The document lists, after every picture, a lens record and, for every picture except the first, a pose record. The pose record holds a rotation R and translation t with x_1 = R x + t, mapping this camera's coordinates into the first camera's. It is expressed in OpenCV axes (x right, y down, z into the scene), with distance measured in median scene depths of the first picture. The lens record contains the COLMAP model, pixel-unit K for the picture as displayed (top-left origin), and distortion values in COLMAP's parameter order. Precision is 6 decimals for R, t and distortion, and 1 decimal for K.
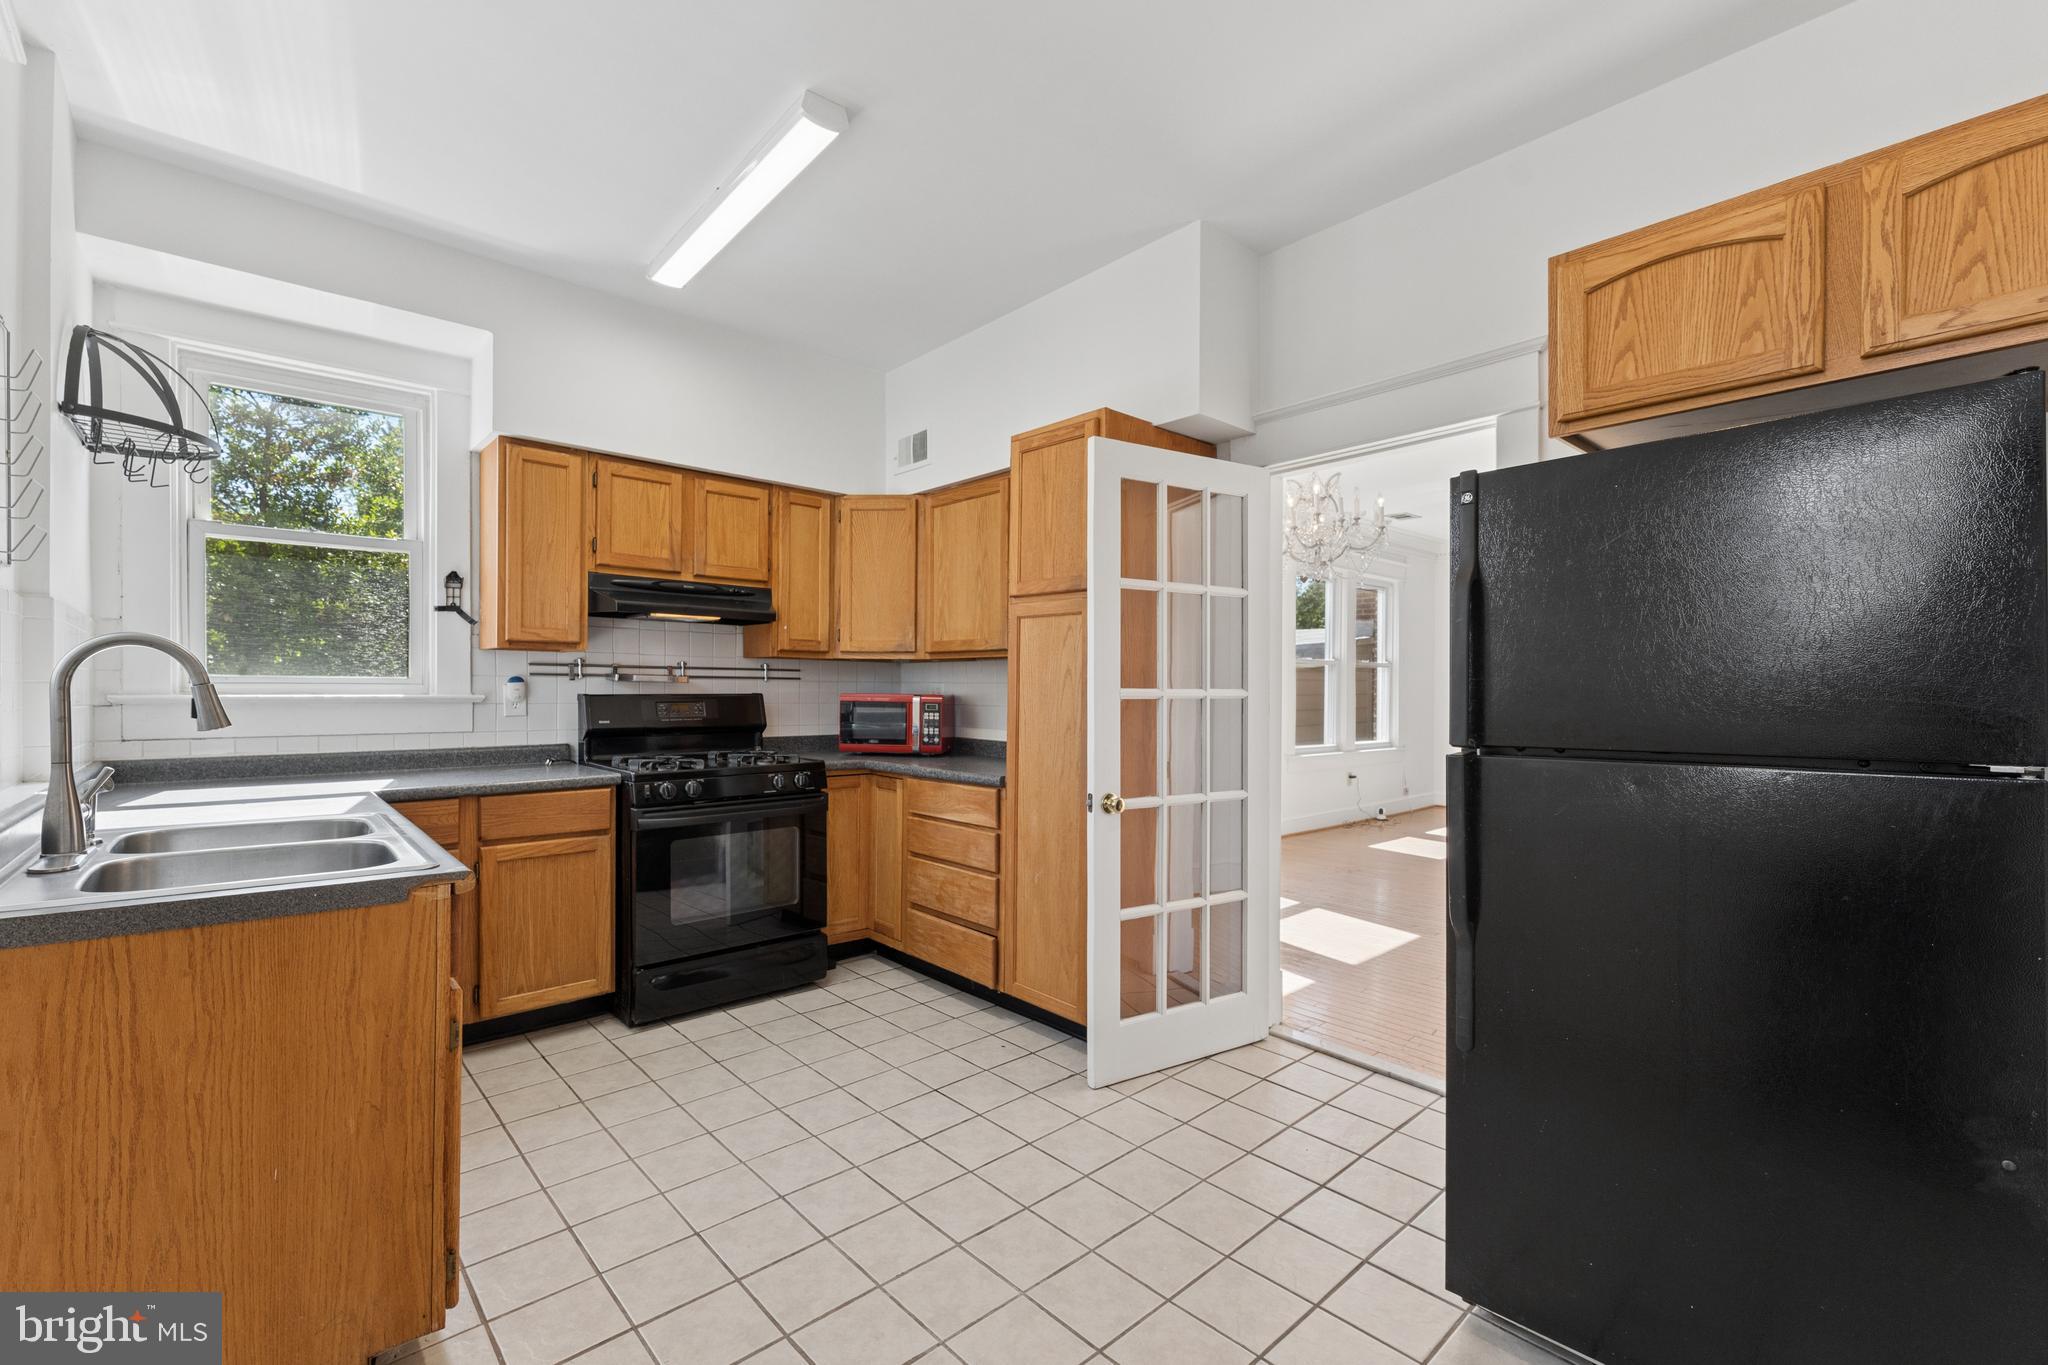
lens RADIAL K [[864.1, 0, 1011.0], [0, 864.1, 682.9], [0, 0, 1]] dist [-0.001674, 0.000071]
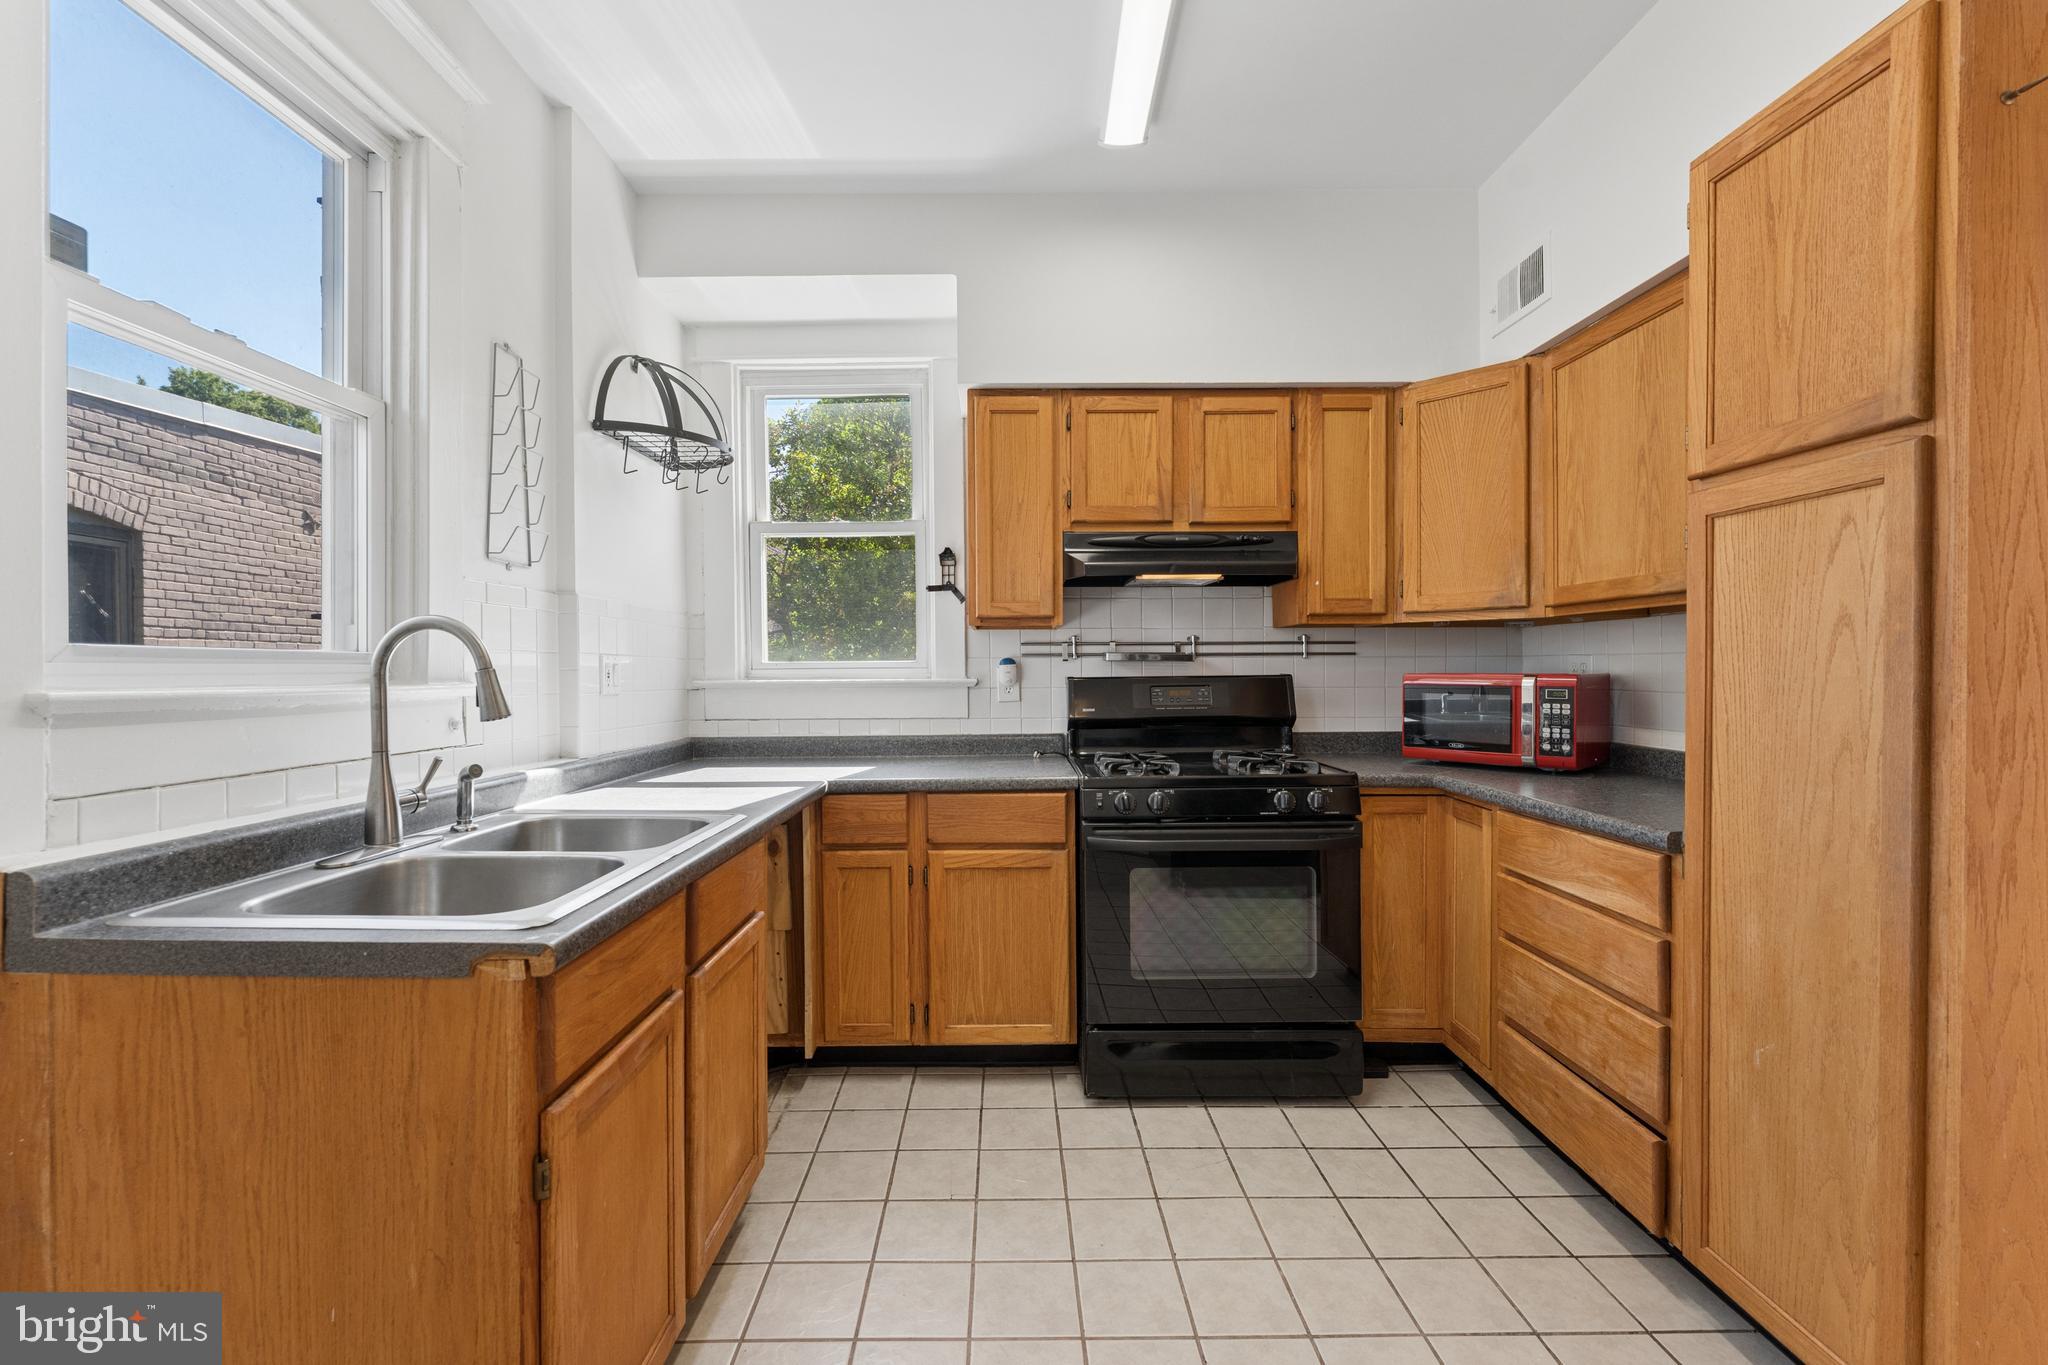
lens RADIAL K [[867.9, 0, 1014.6], [0, 867.9, 676.9], [0, 0, 1]] dist [-0.000849, -0.000318]
pose [[0.743154, -0.006452, -0.669090, 0.042336], [0.016103, 0.999836, 0.008243, 0.005191], [0.668927, -0.016900, 0.743136, 0.340732]]
